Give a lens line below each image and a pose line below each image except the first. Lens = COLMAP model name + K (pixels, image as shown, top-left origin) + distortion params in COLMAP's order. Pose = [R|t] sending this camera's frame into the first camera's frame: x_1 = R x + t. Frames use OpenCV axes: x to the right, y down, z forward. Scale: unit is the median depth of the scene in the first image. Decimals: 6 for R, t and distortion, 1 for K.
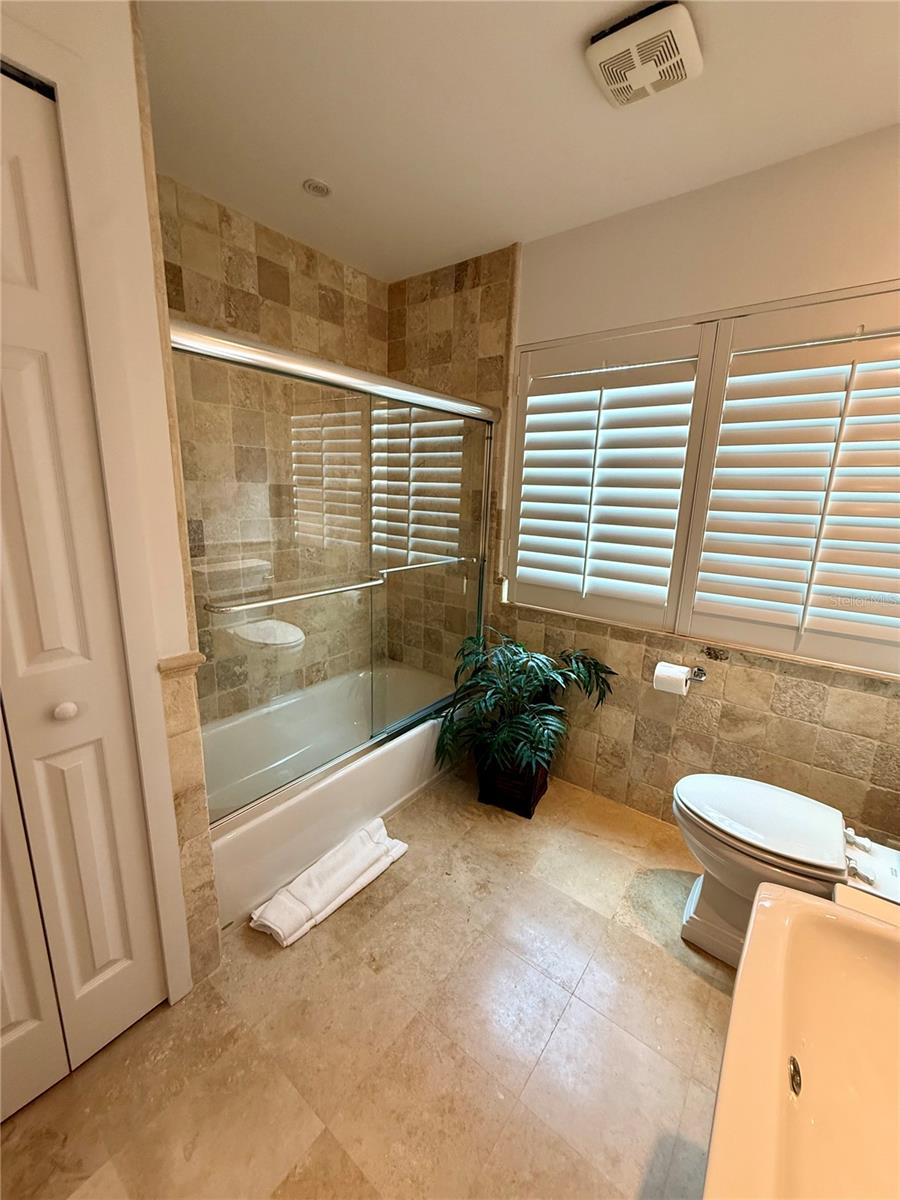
lens RADIAL K [[477.5, 0, 451.3], [0, 477.5, 596.9], [0, 0, 1]] dist [-0.001033, 0.000665]
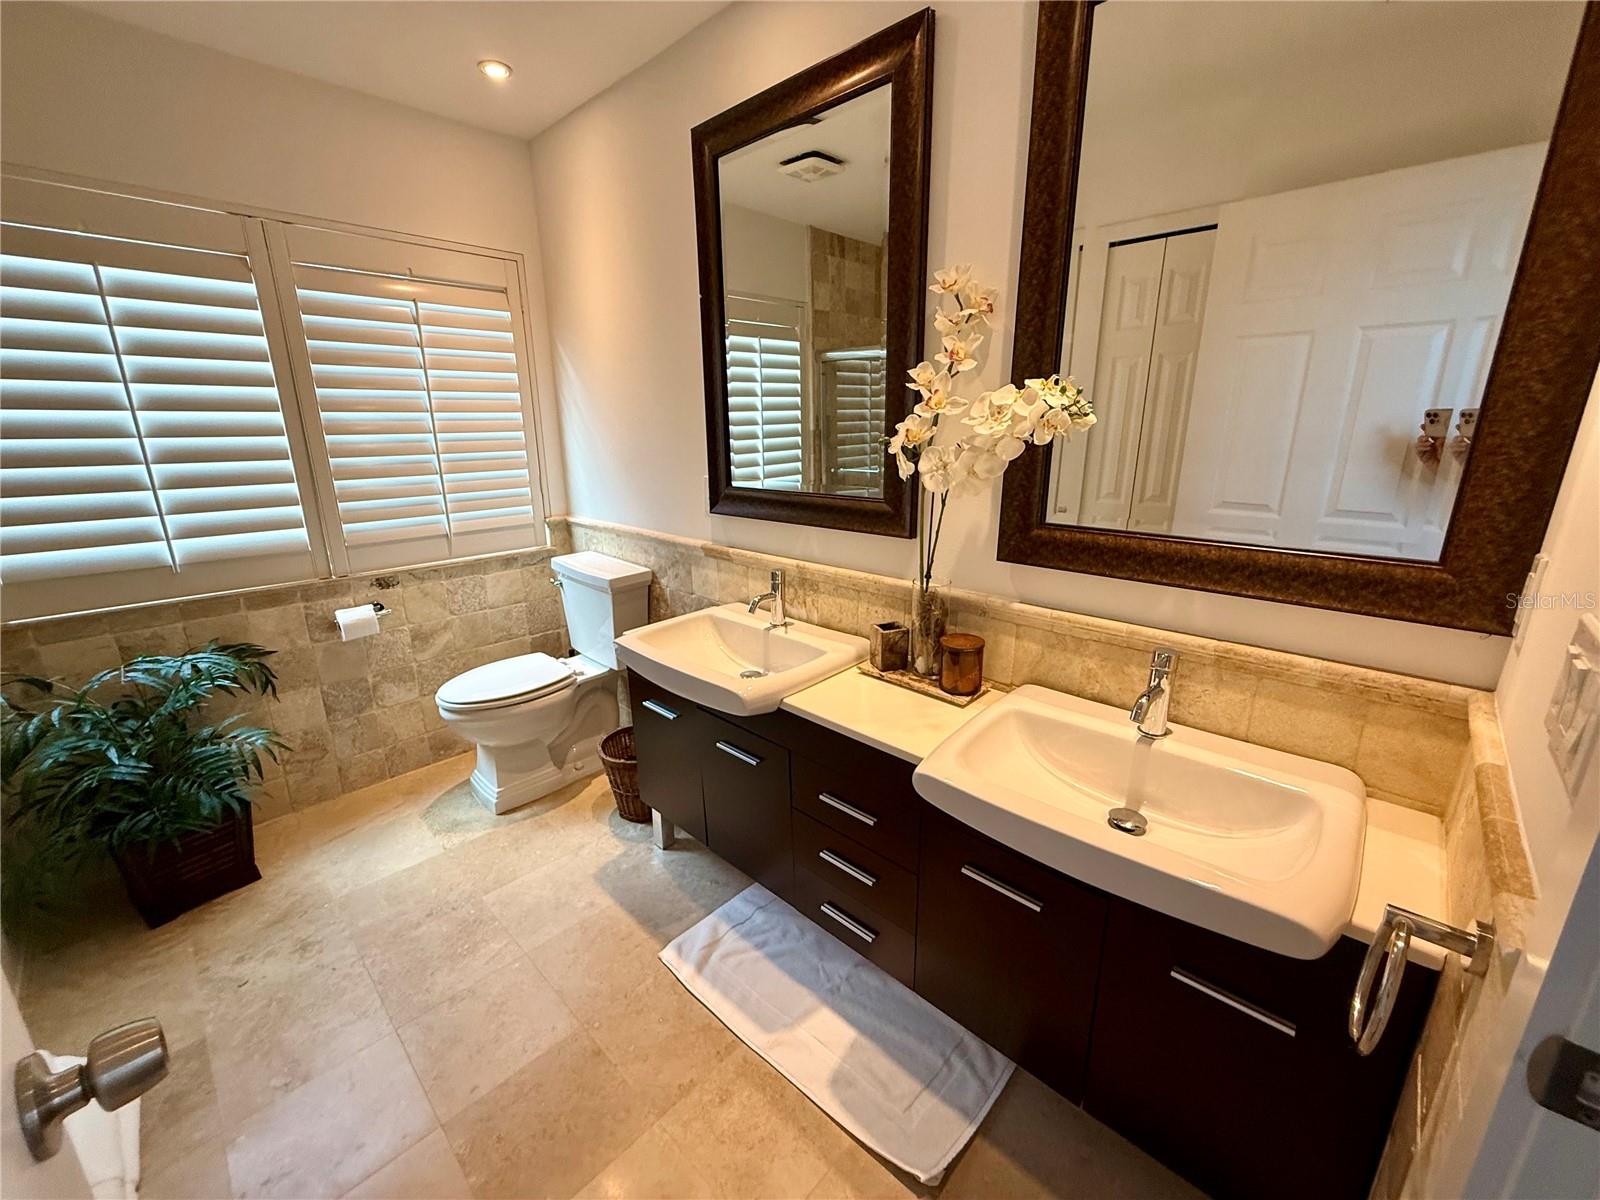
lens RADIAL K [[636.7, 0, 803.1], [0, 636.7, 598.2], [0, 0, 1]] dist [-0.001033, 0.000665]
pose [[0.109728, -0.297623, 0.948357, -0.587007], [0.222637, 0.937235, 0.268372, -0.009791], [-0.968707, 0.181692, 0.169102, -0.040961]]
